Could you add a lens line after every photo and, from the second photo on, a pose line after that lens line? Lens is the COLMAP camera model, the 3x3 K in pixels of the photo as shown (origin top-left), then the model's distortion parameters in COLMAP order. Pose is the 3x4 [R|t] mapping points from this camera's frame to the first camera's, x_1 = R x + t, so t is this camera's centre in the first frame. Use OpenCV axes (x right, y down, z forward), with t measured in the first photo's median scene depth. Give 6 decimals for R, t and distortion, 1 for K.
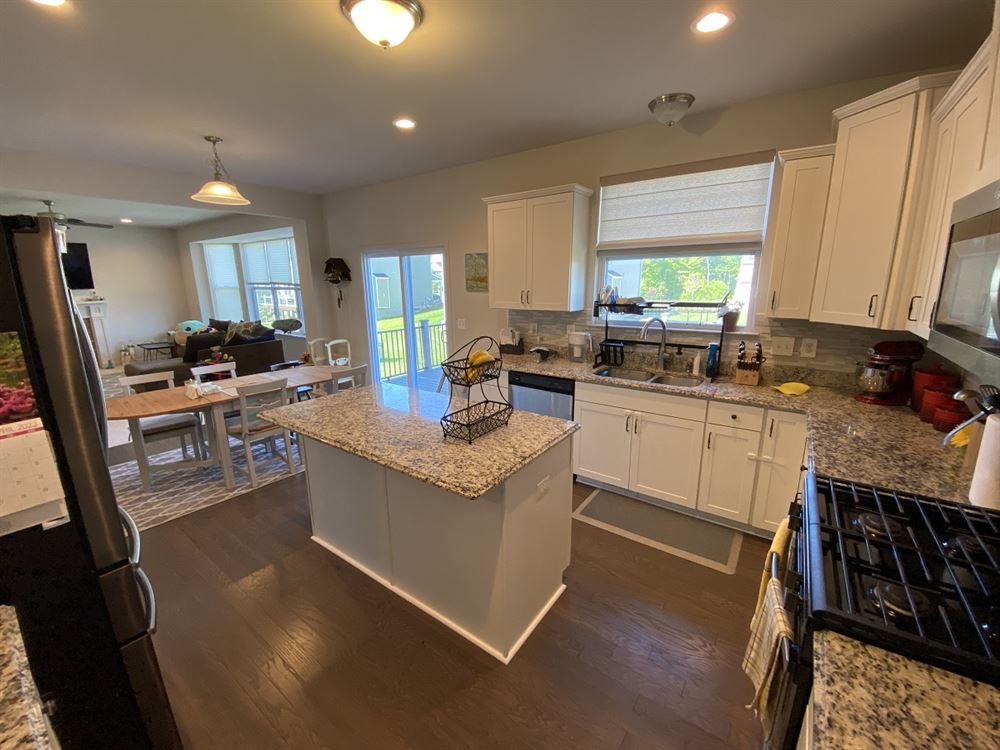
lens RADIAL K [[408.4, 0, 504.0], [0, 408.4, 374.0], [0, 0, 1]] dist [-0.004033, -0.009845]
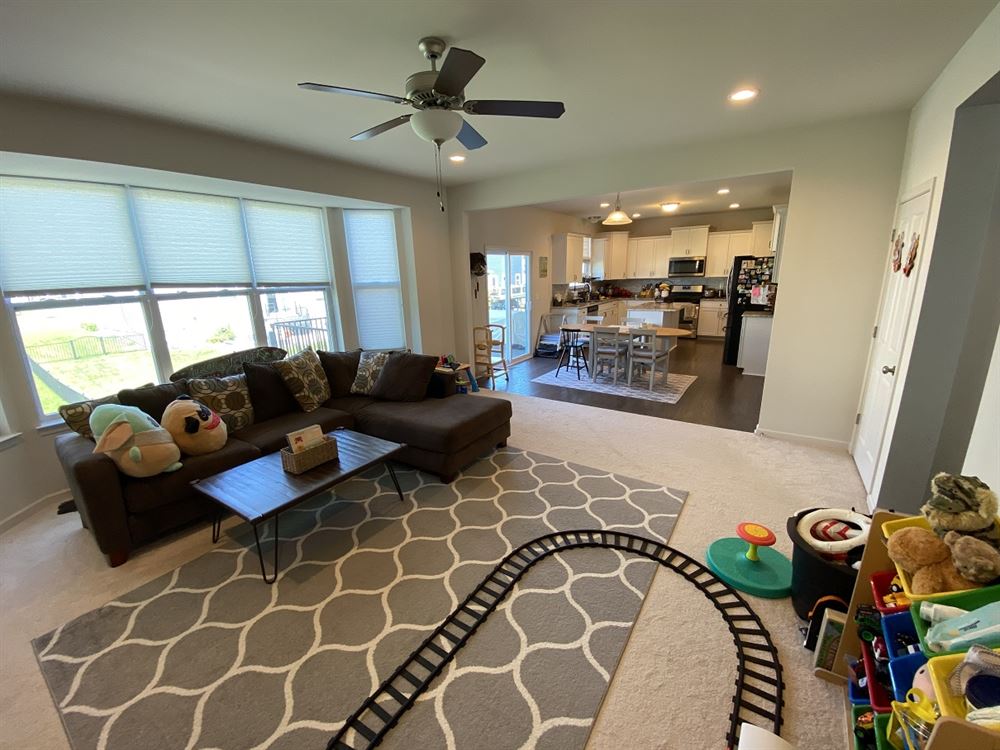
lens RADIAL K [[408.4, 0, 505.2], [0, 408.4, 372.0], [0, 0, 1]] dist [-0.004033, -0.009845]
pose [[-0.045506, -0.232854, 0.971446, -2.552767], [0.249688, 0.938936, 0.236758, -0.360269], [-0.967256, 0.253333, 0.015414, 1.611562]]
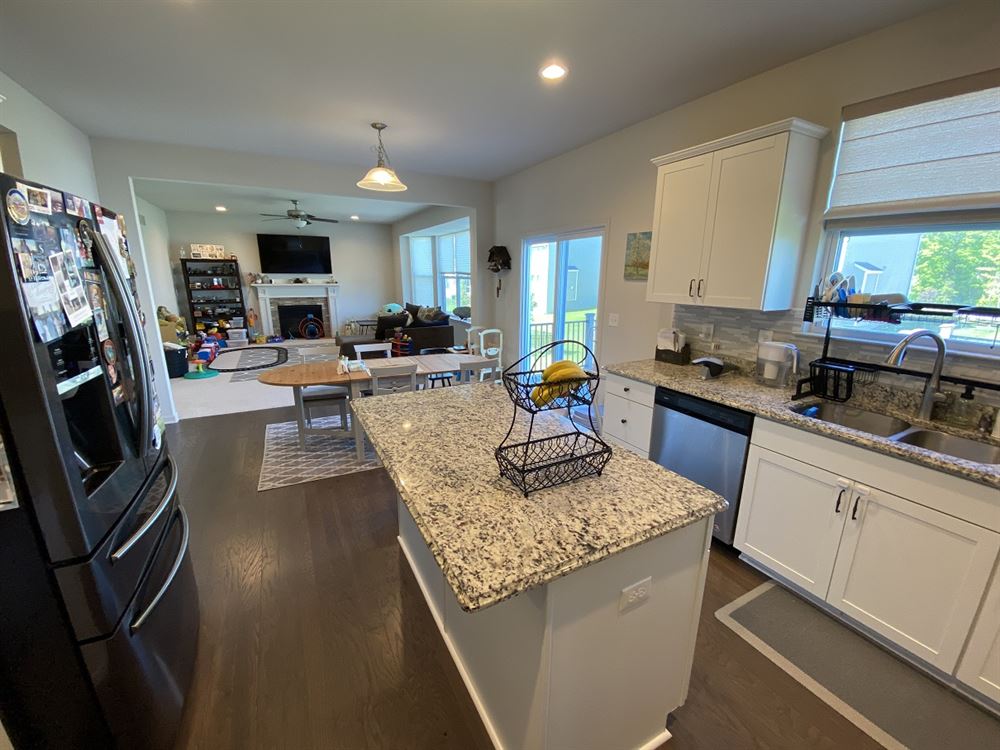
lens RADIAL K [[408.4, 0, 497.3], [0, 408.4, 374.0], [0, 0, 1]] dist [-0.004033, -0.009845]
pose [[0.890790, 0.118530, -0.438683, 0.079220], [-0.111828, 0.992874, 0.041192, -0.029052], [0.440439, 0.012364, 0.897697, 0.202756]]
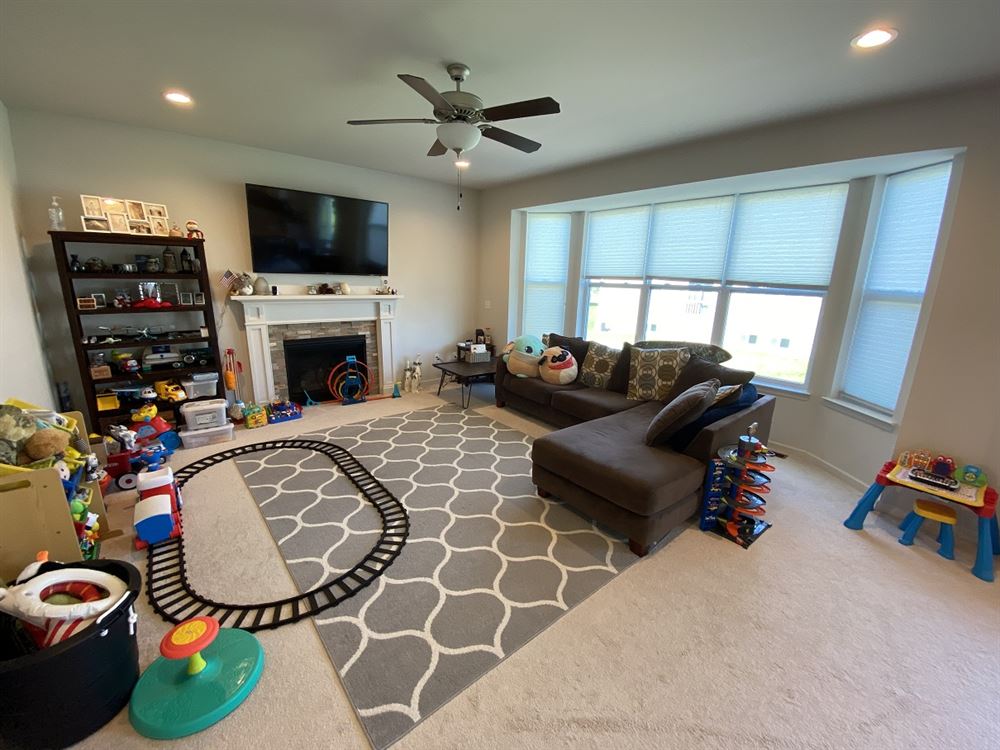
lens RADIAL K [[408.4, 0, 499.2], [0, 408.4, 376.1], [0, 0, 1]] dist [-0.004033, -0.009845]
pose [[0.965996, 0.090751, -0.242107, -1.544237], [-0.087237, 0.995868, 0.025214, -0.190729], [0.243395, -0.003236, 0.969922, 0.920644]]
